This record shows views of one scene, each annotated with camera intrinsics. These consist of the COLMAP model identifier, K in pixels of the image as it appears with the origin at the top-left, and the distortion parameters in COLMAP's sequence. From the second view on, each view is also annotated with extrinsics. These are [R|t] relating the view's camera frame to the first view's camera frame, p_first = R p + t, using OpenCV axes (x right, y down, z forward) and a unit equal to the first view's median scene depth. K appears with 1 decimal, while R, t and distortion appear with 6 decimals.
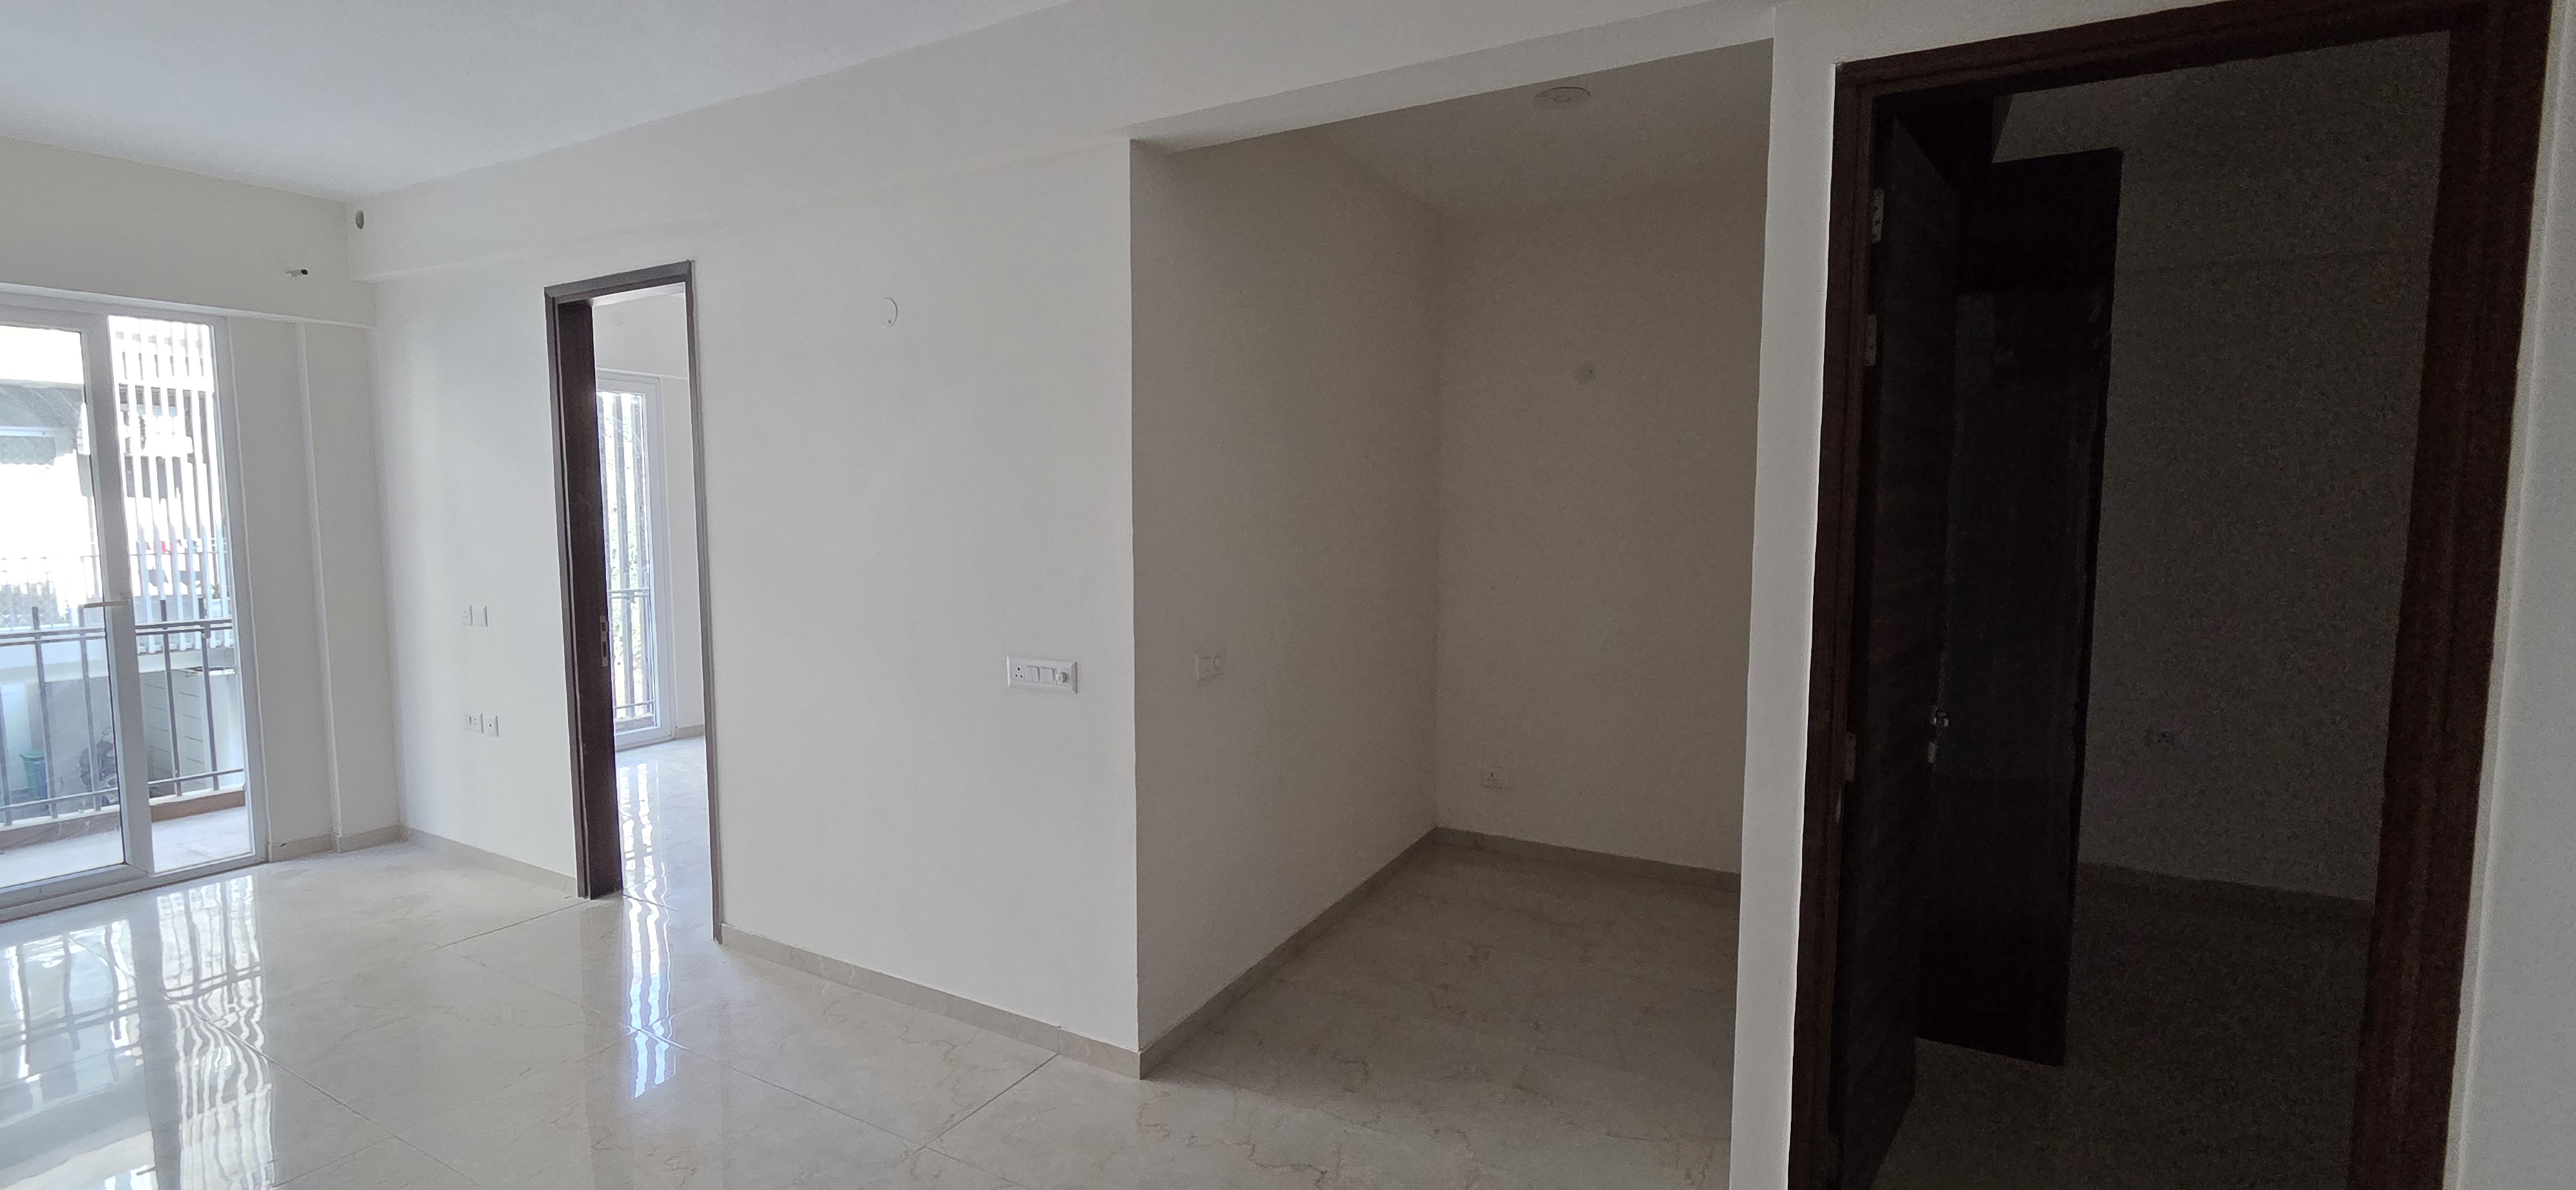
lens RADIAL K [[1078.2, 0, 1283.3], [0, 1078.2, 595.2], [0, 0, 1]] dist [0.004731, -0.000491]
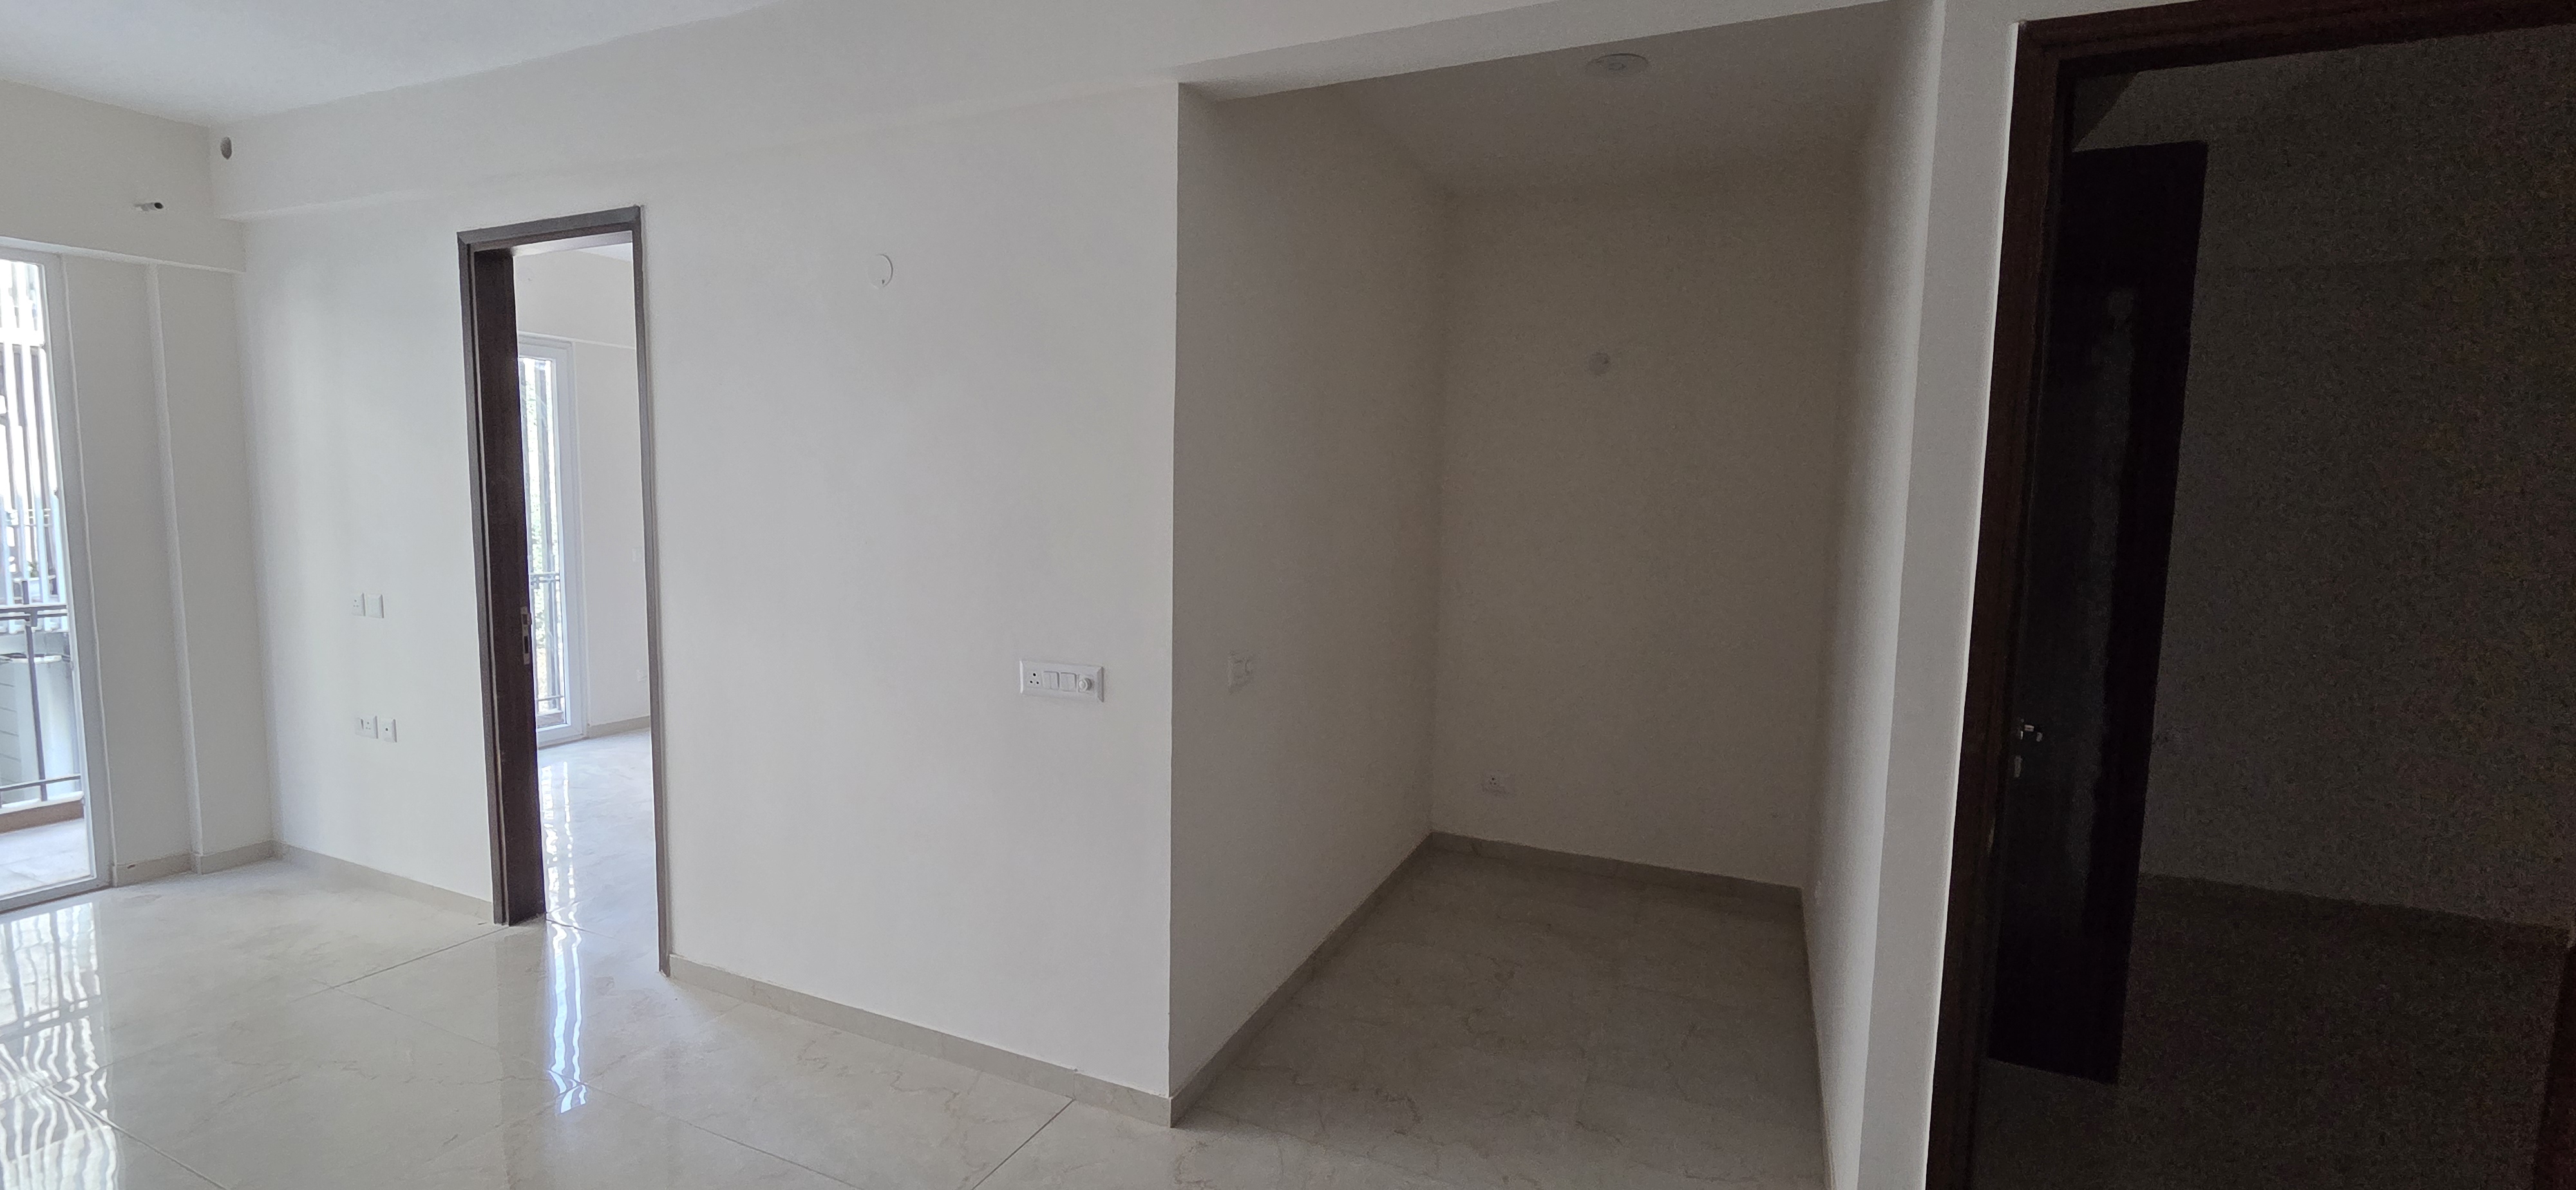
lens RADIAL K [[1078.2, 0, 1287.3], [0, 1078.2, 592.3], [0, 0, 1]] dist [0.004731, -0.000491]
pose [[0.996634, 0.008839, 0.081499, -0.082765], [-0.009575, 0.999917, 0.008646, -0.006971], [-0.081416, -0.009397, 0.996636, 0.068713]]
